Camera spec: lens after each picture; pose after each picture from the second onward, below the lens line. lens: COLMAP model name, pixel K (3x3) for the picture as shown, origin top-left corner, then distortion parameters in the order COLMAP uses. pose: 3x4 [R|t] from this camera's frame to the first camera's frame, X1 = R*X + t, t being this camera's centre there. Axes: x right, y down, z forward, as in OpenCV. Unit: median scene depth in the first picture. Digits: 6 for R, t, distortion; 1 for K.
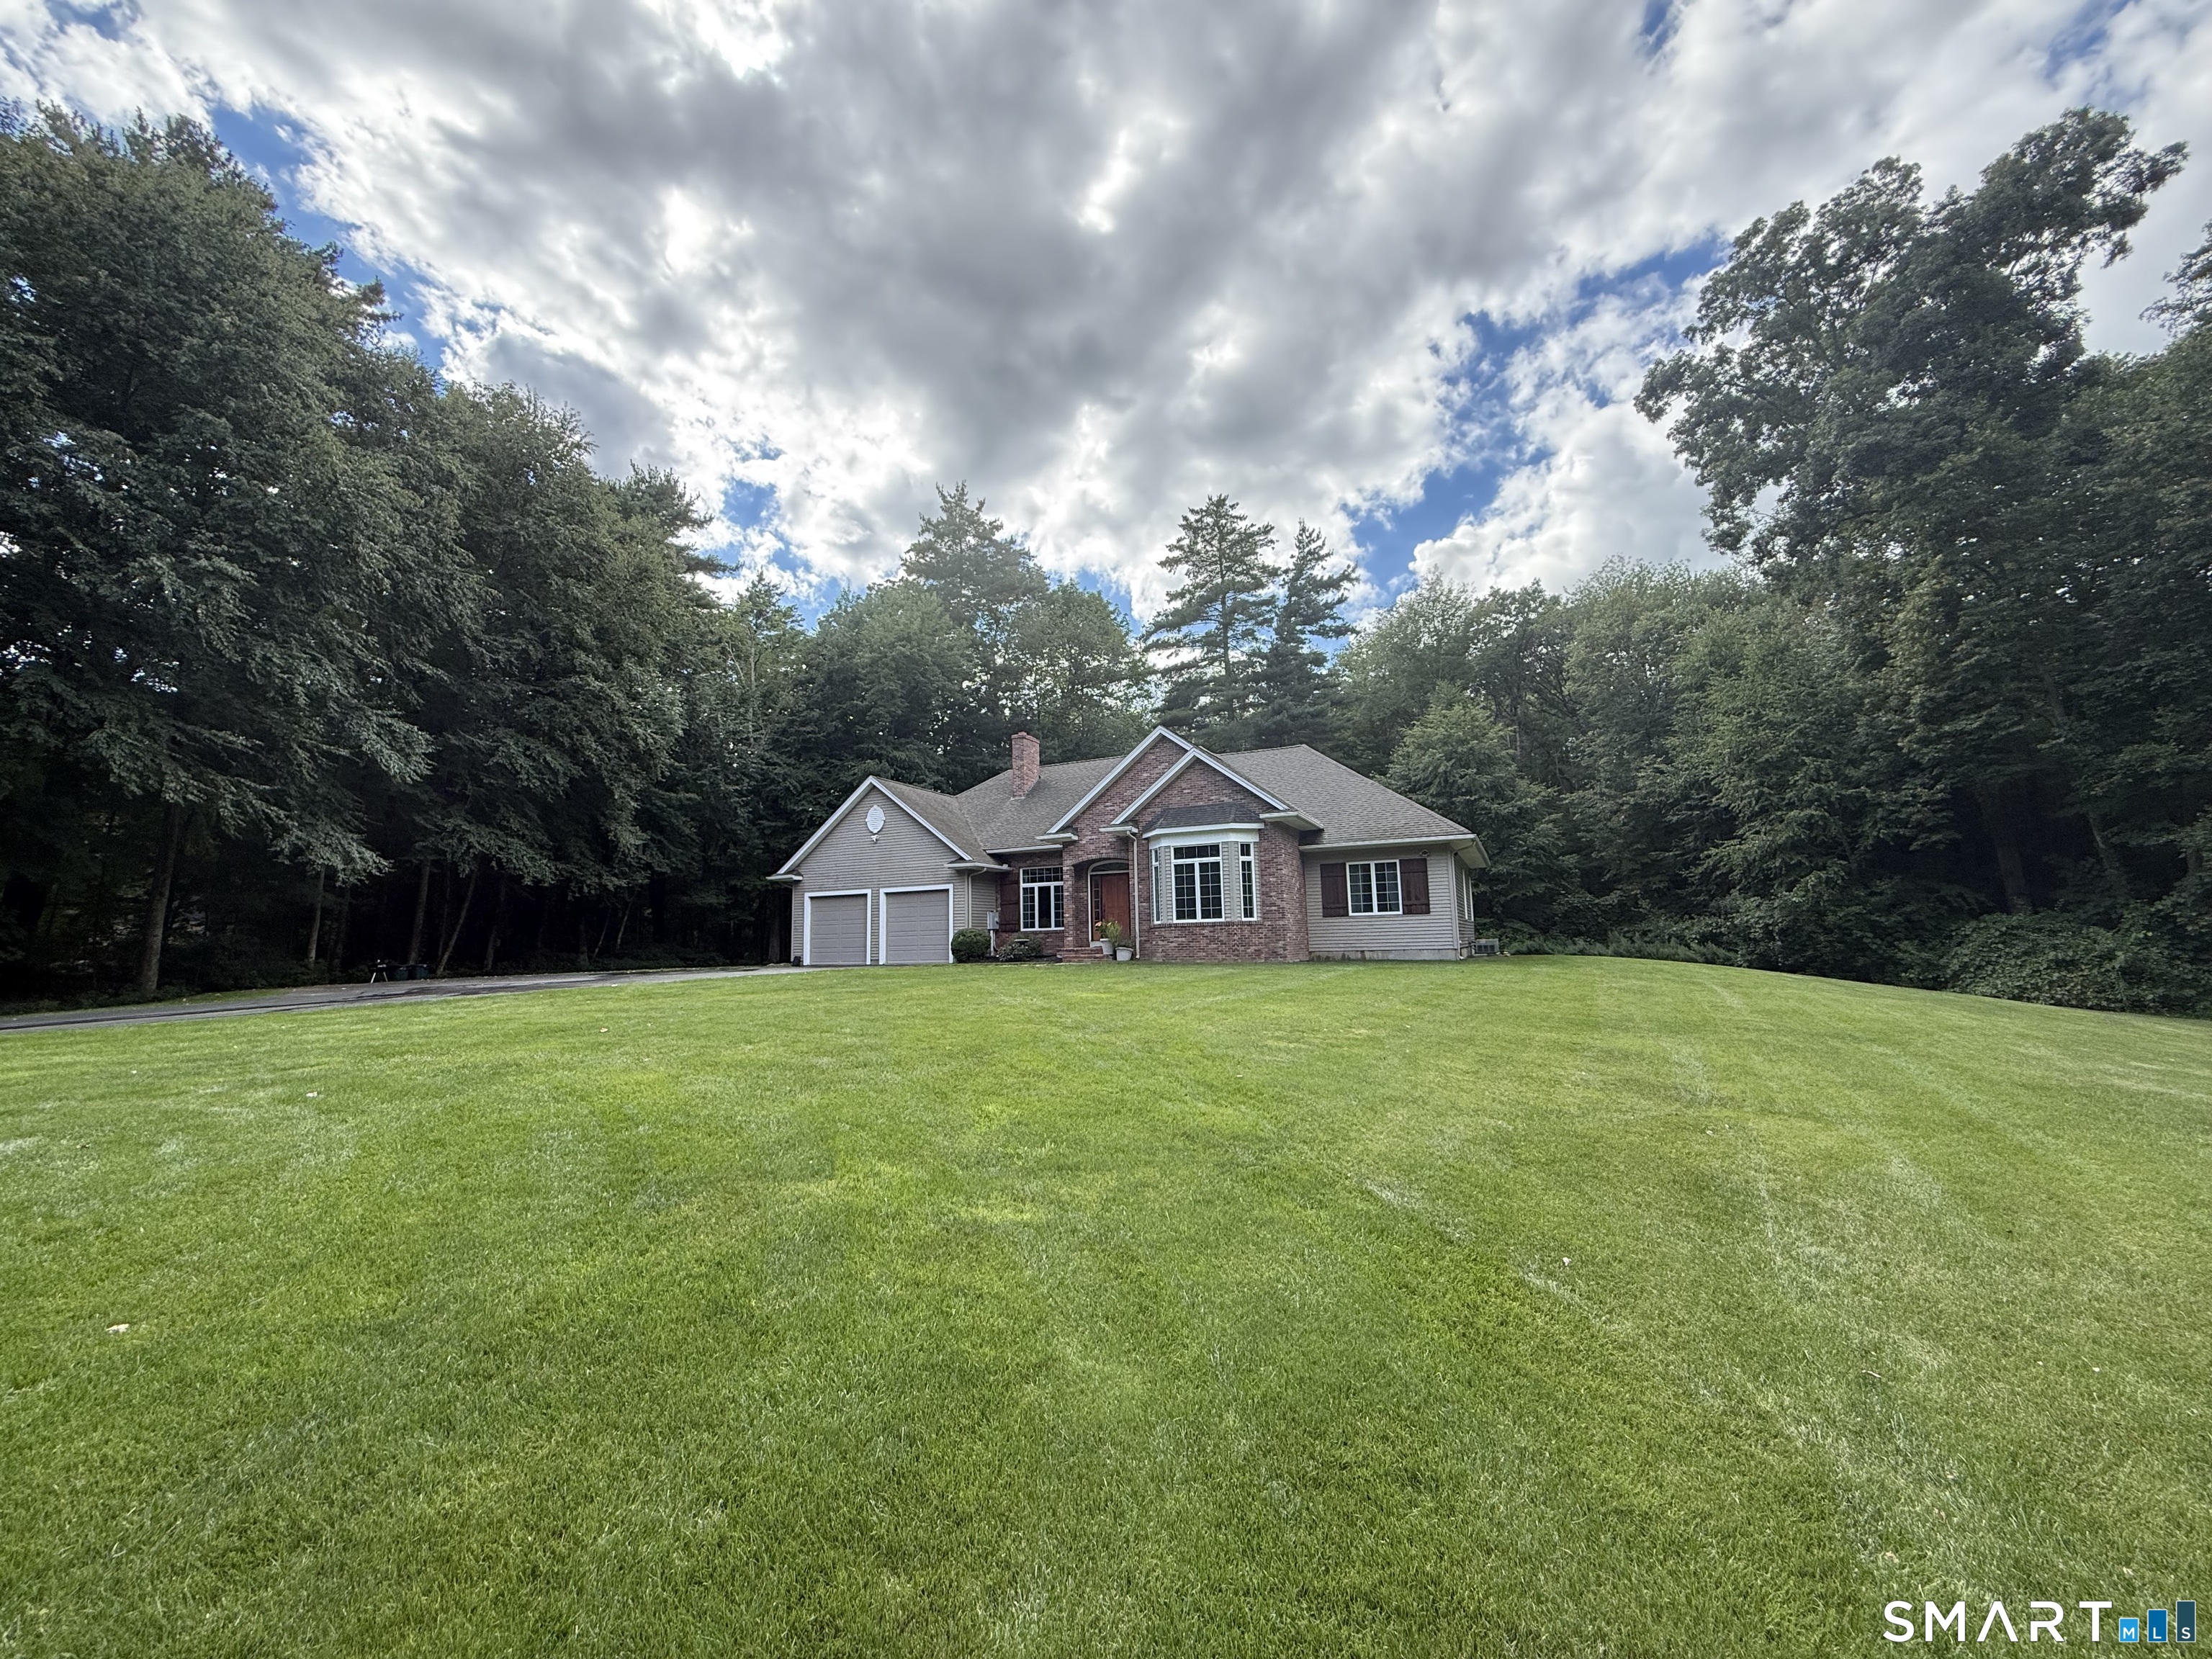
lens RADIAL K [[883.7, 0, 1106.0], [0, 883.7, 829.5], [0, 0, 1]] dist [0.001801, -0.000214]
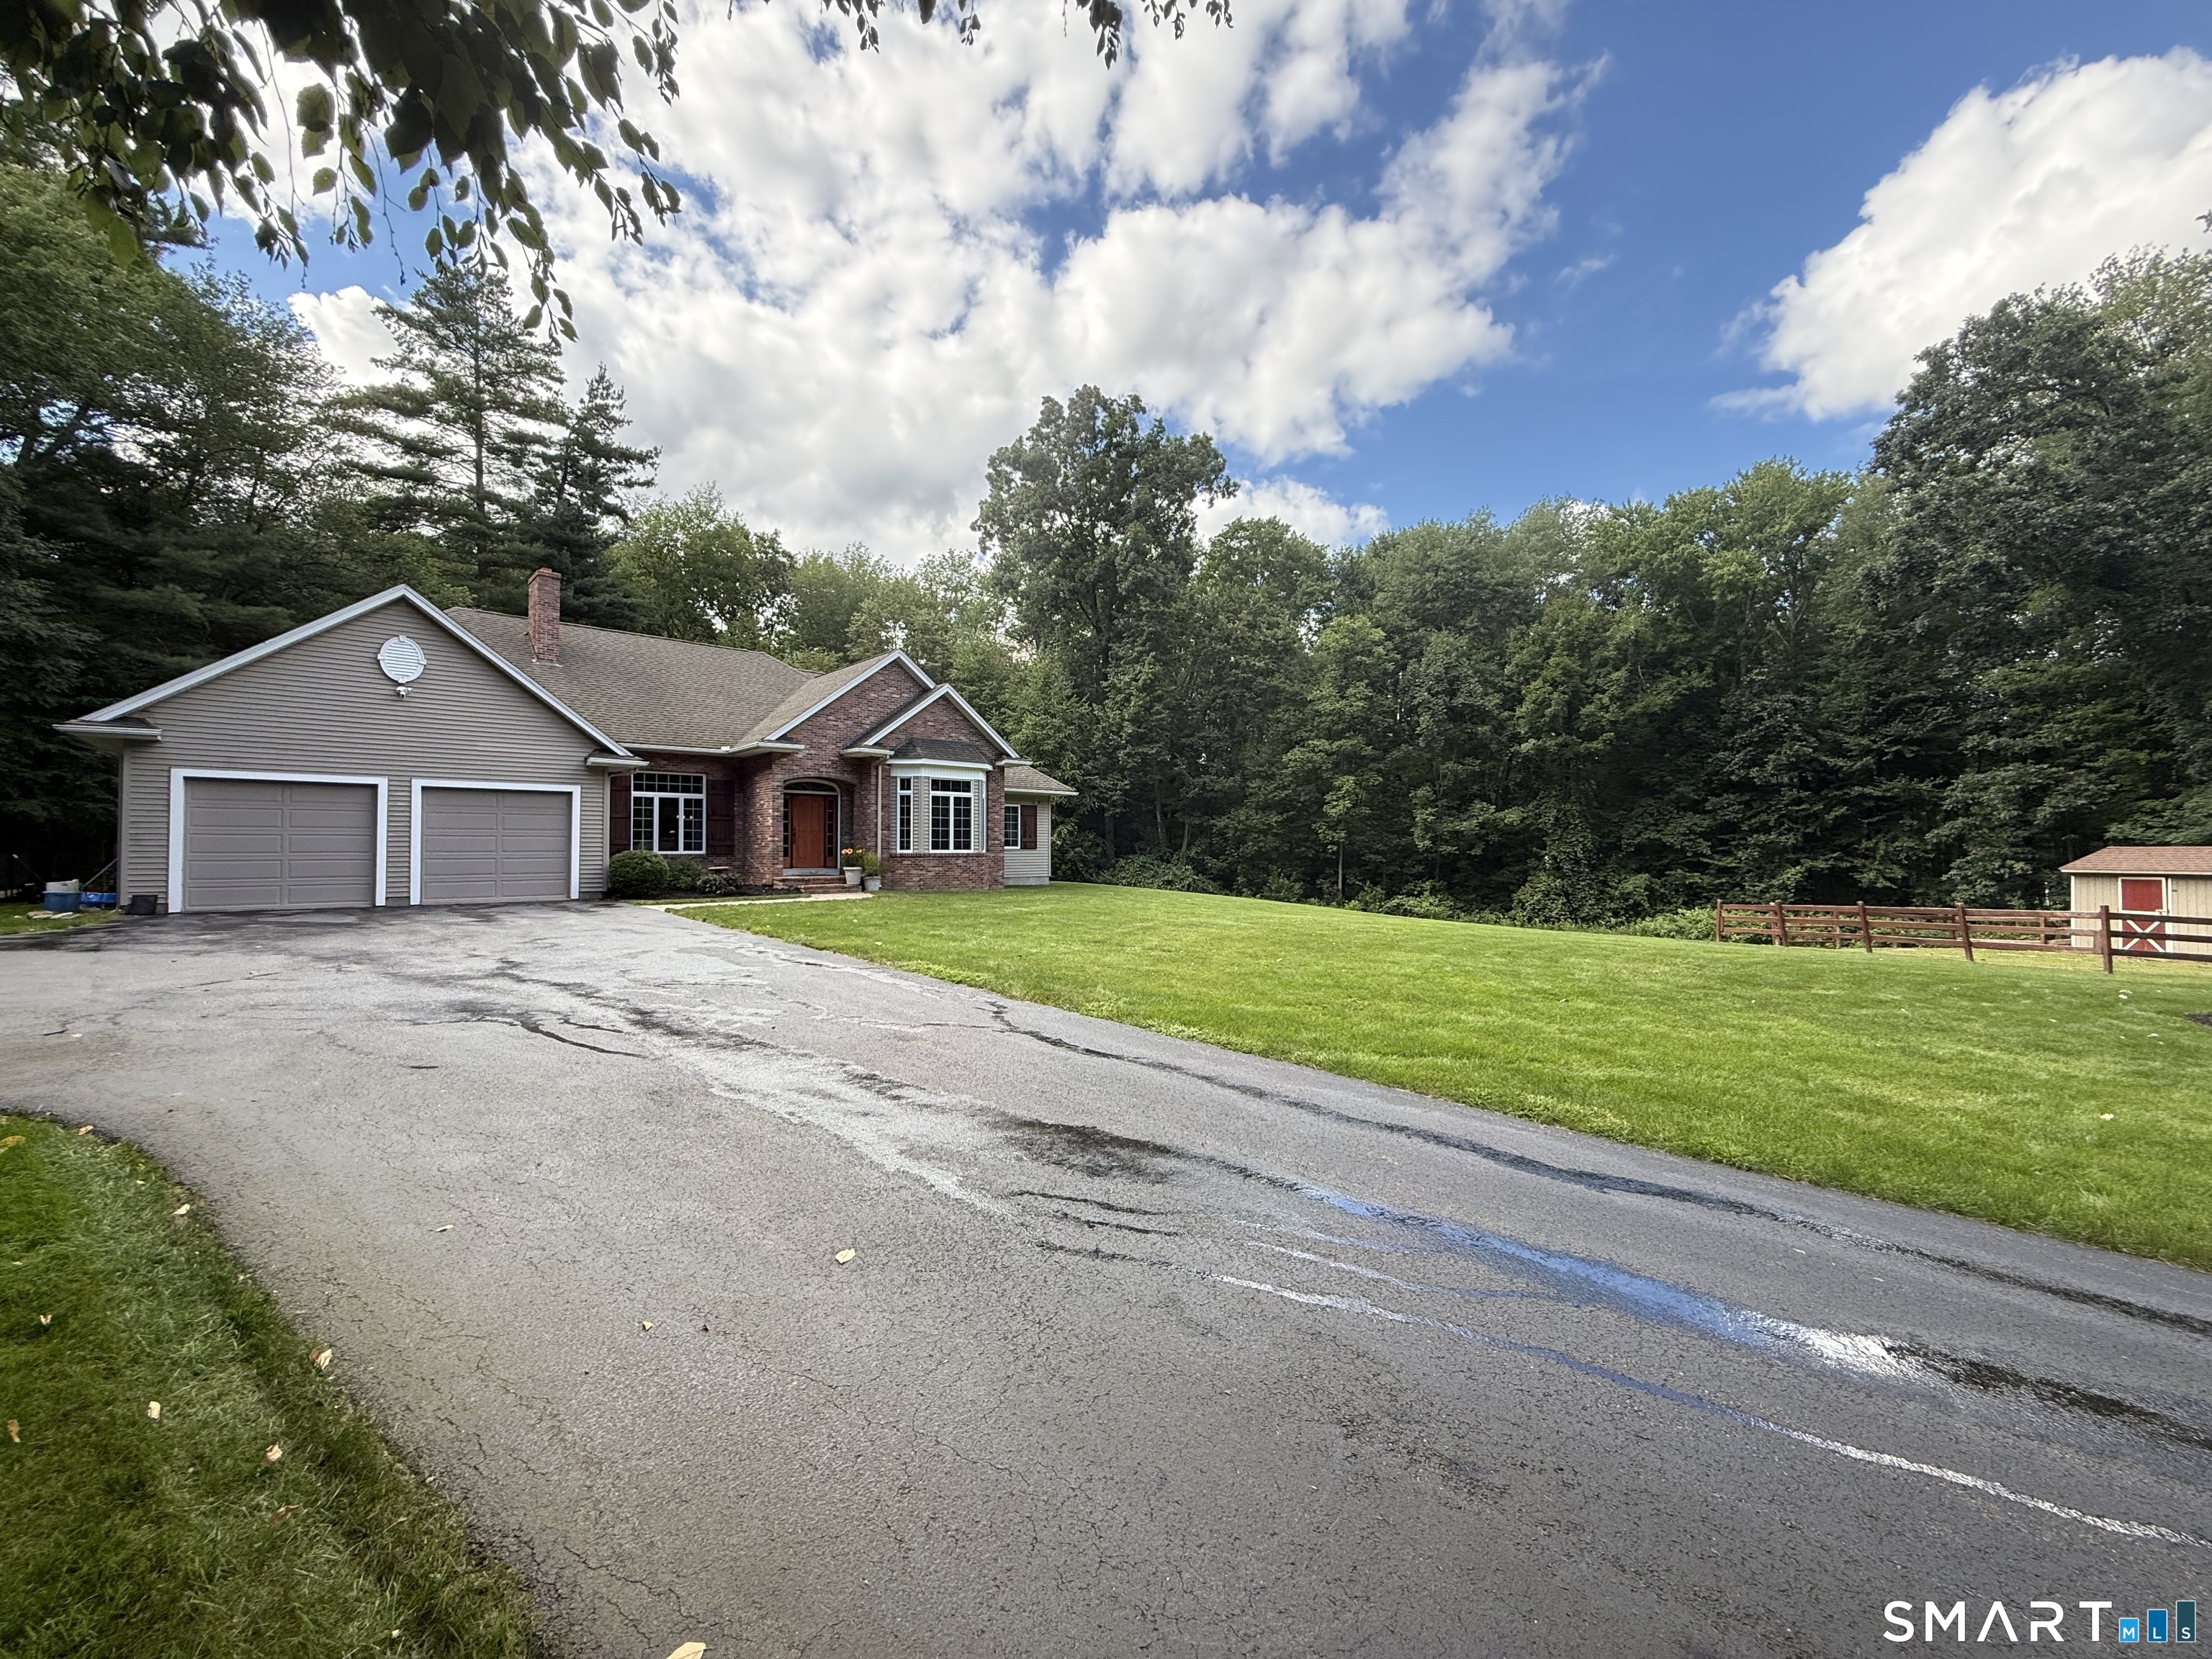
lens RADIAL K [[883.7, 0, 1106.0], [0, 883.7, 829.5], [0, 0, 1]] dist [0.001801, -0.000214]
pose [[0.379462, 0.044139, 0.924154, -0.655524], [-0.127709, 0.991799, 0.005068, 0.039583], [-0.916351, -0.119945, 0.381987, 0.352097]]
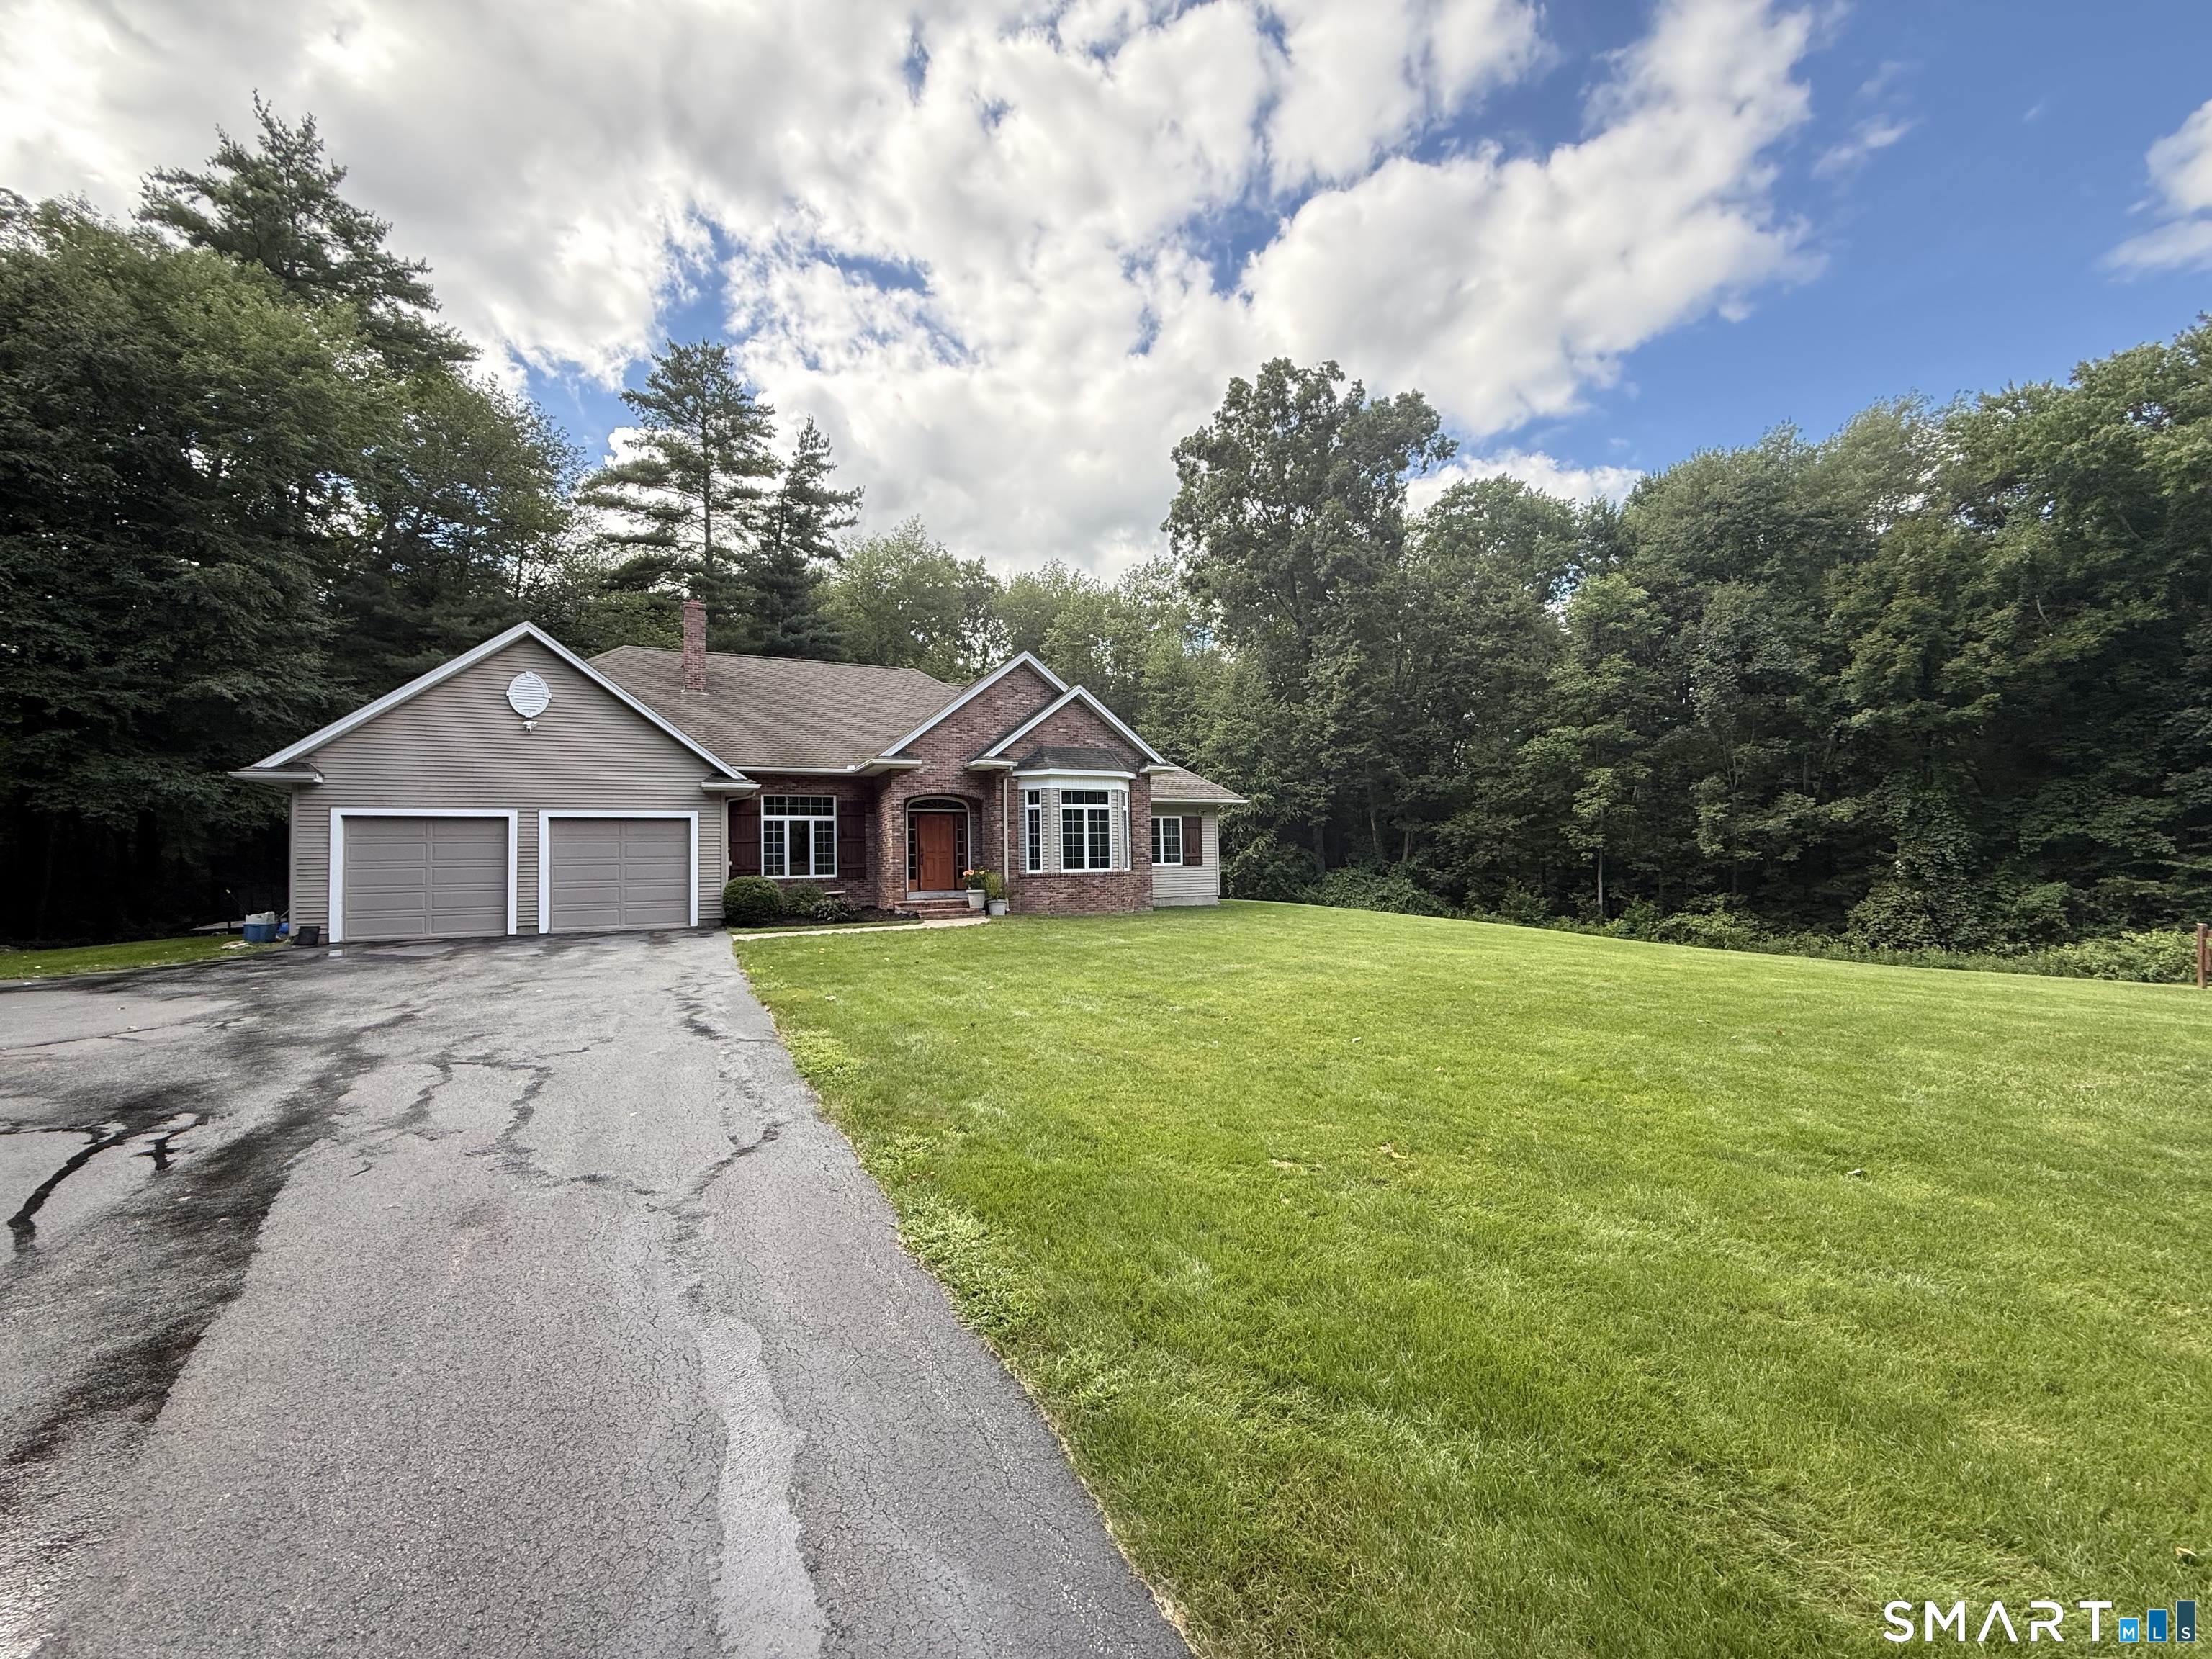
lens RADIAL K [[883.7, 0, 1106.0], [0, 883.7, 829.5], [0, 0, 1]] dist [0.001801, -0.000214]
pose [[0.618503, 0.042927, 0.784609, -0.513903], [-0.096607, 0.995086, 0.021712, 0.030250], [-0.779821, -0.089228, 0.619610, 0.326979]]
